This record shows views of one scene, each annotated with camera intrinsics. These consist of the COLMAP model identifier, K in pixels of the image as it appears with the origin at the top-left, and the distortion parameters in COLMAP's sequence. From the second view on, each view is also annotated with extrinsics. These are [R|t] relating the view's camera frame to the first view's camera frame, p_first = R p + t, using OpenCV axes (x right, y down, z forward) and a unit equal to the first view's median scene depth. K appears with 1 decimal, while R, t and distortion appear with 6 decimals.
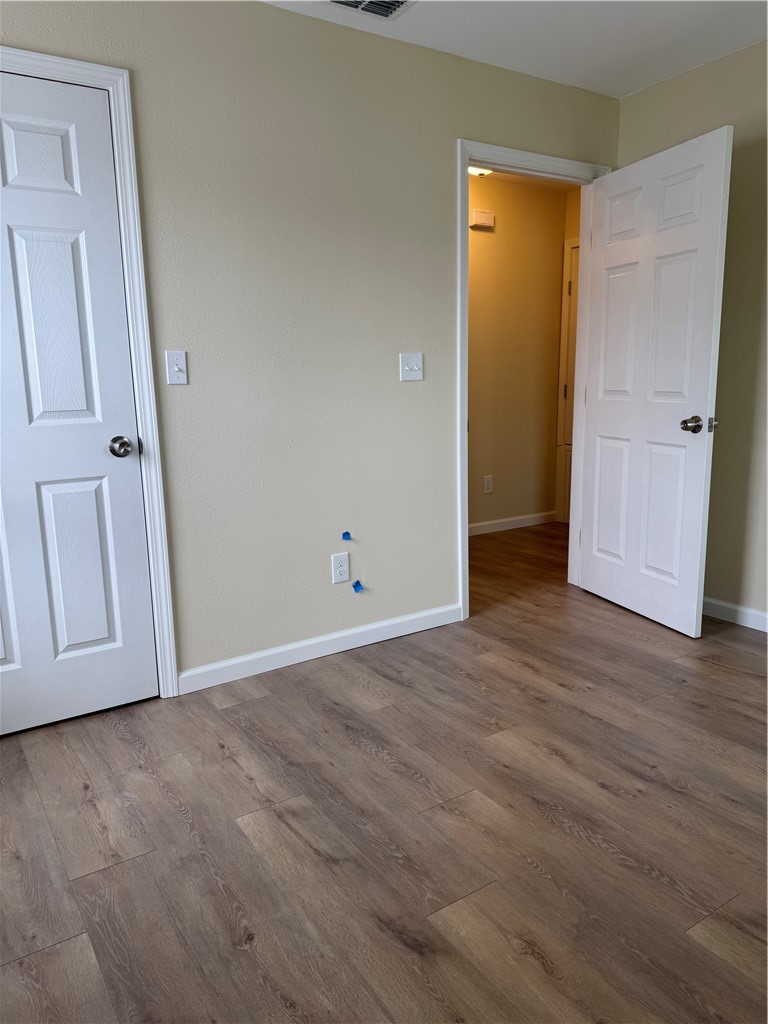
lens RADIAL K [[719.9, 0, 377.0], [0, 719.9, 512.5], [0, 0, 1]] dist [0.059667, -0.068883]
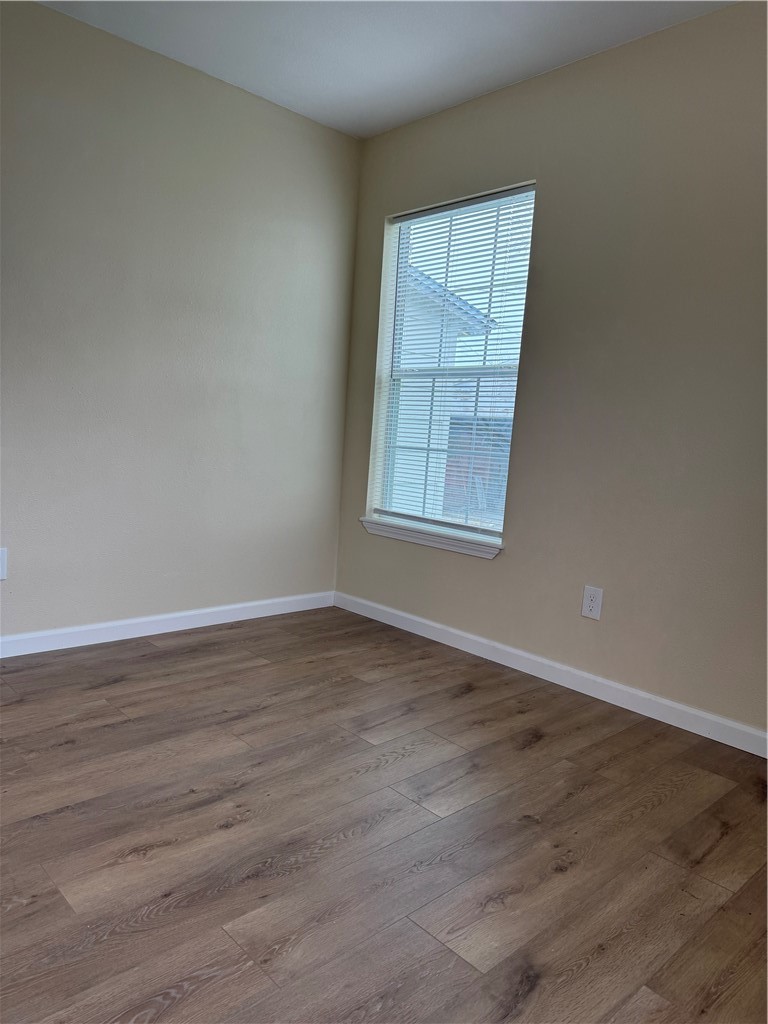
lens RADIAL K [[719.9, 0, 377.9], [0, 719.9, 511.5], [0, 0, 1]] dist [0.059667, -0.068883]
pose [[-0.173031, -0.099908, 0.979836, -0.640261], [0.118858, 0.985453, 0.121471, -0.097466], [-0.977718, 0.137480, -0.158639, 1.074690]]
